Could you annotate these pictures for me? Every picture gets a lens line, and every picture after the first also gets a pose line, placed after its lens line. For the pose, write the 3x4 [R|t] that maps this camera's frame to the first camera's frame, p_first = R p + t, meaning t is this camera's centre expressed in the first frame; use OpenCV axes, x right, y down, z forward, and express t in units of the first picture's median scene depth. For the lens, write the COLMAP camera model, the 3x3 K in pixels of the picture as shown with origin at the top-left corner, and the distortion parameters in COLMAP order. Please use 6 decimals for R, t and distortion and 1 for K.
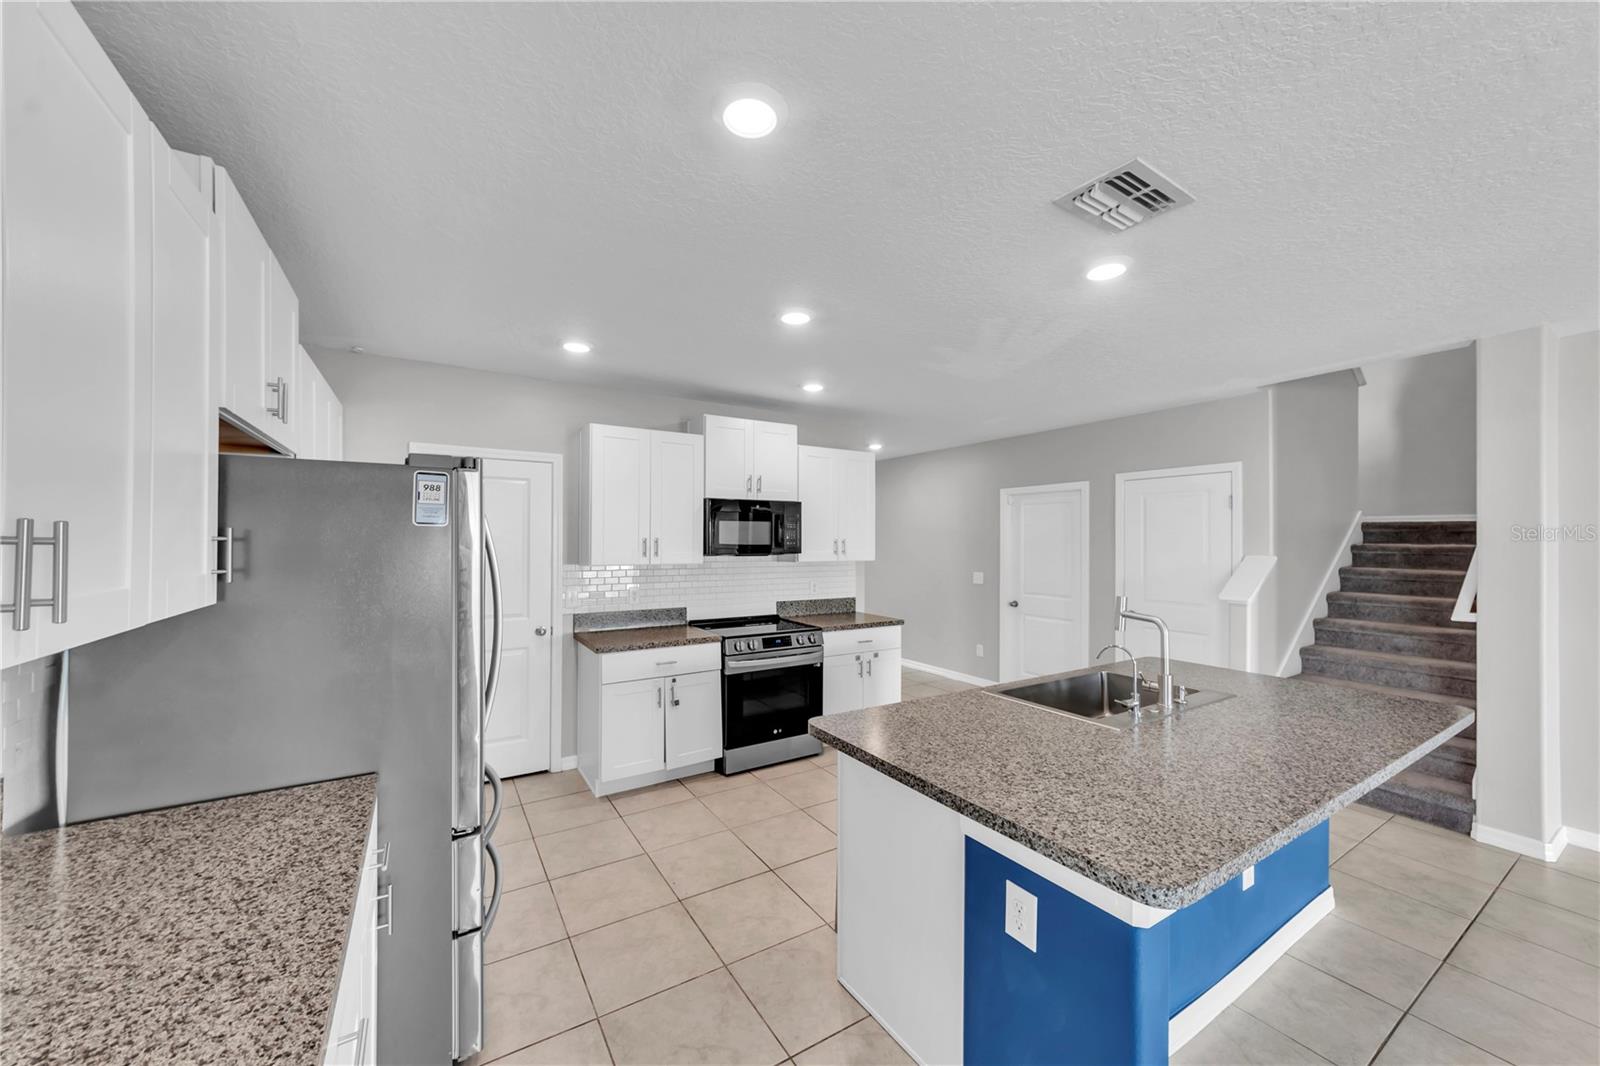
lens RADIAL K [[563.0, 0, 796.2], [0, 563.0, 537.7], [0, 0, 1]] dist [0.005588, -0.000549]
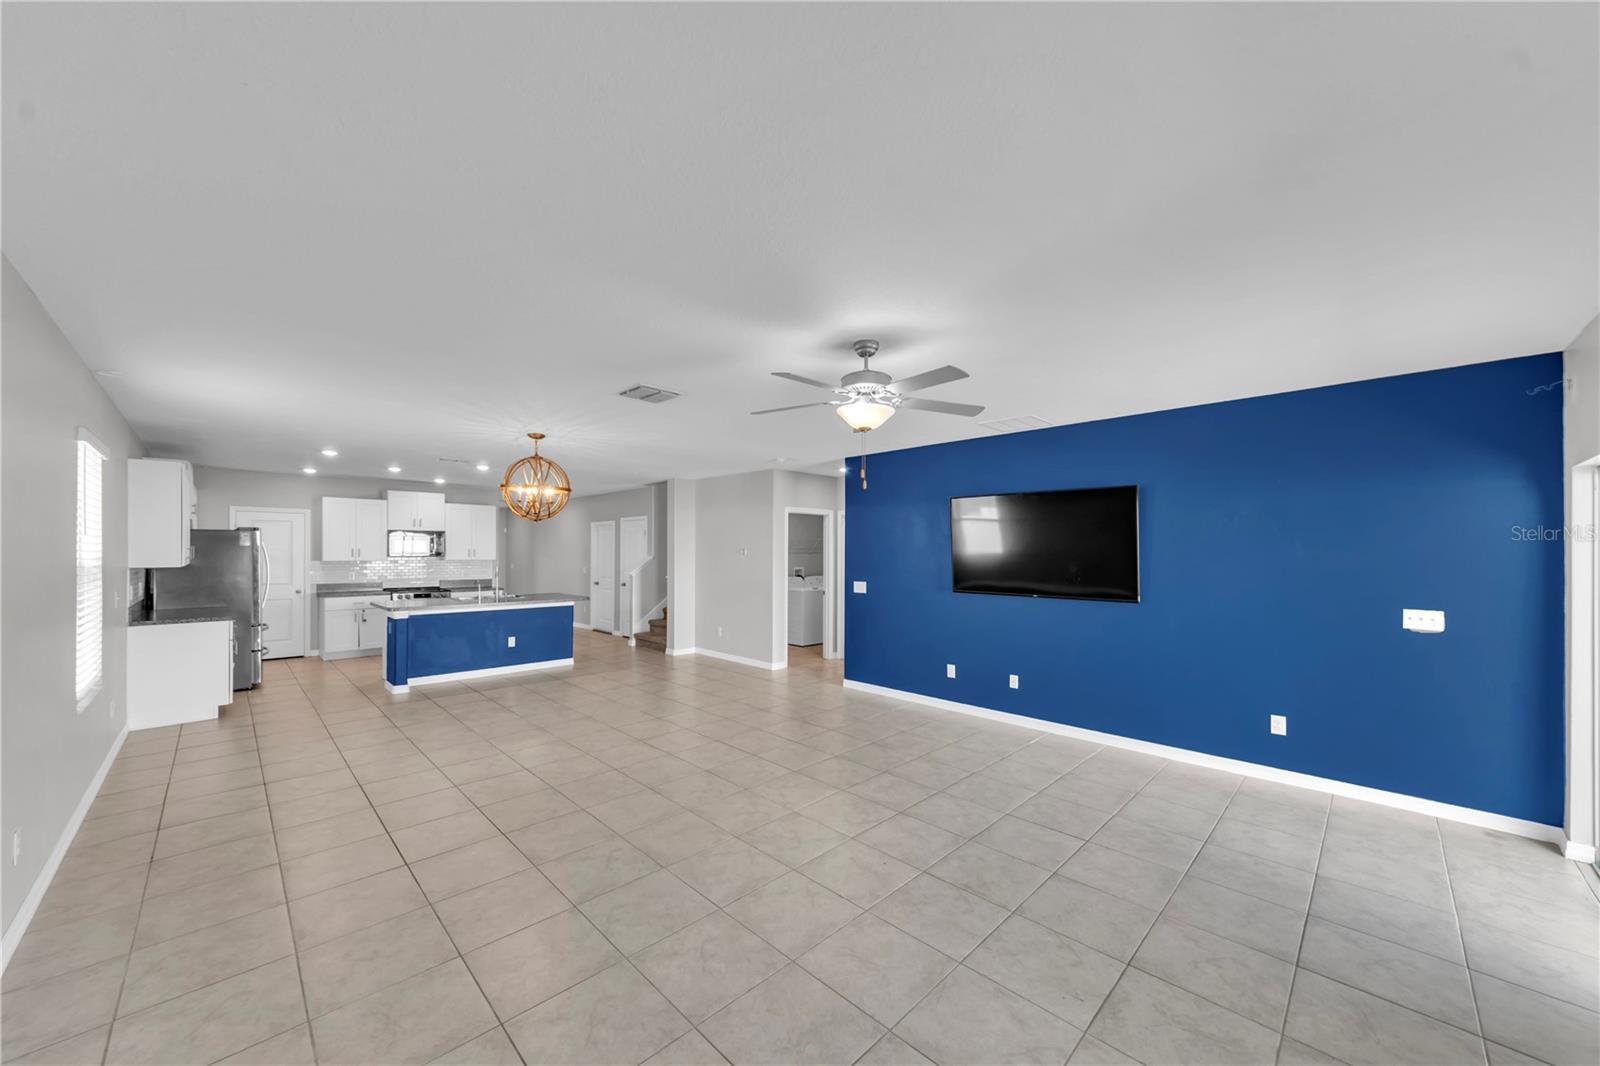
lens RADIAL K [[563.0, 0, 768.1], [0, 563.0, 551.8], [0, 0, 1]] dist [0.005588, -0.000549]
pose [[0.980828, 0.000991, 0.194875, 0.825980], [-0.002390, 0.999973, 0.006948, -0.004920], [-0.194862, -0.007280, 0.980804, -1.368071]]
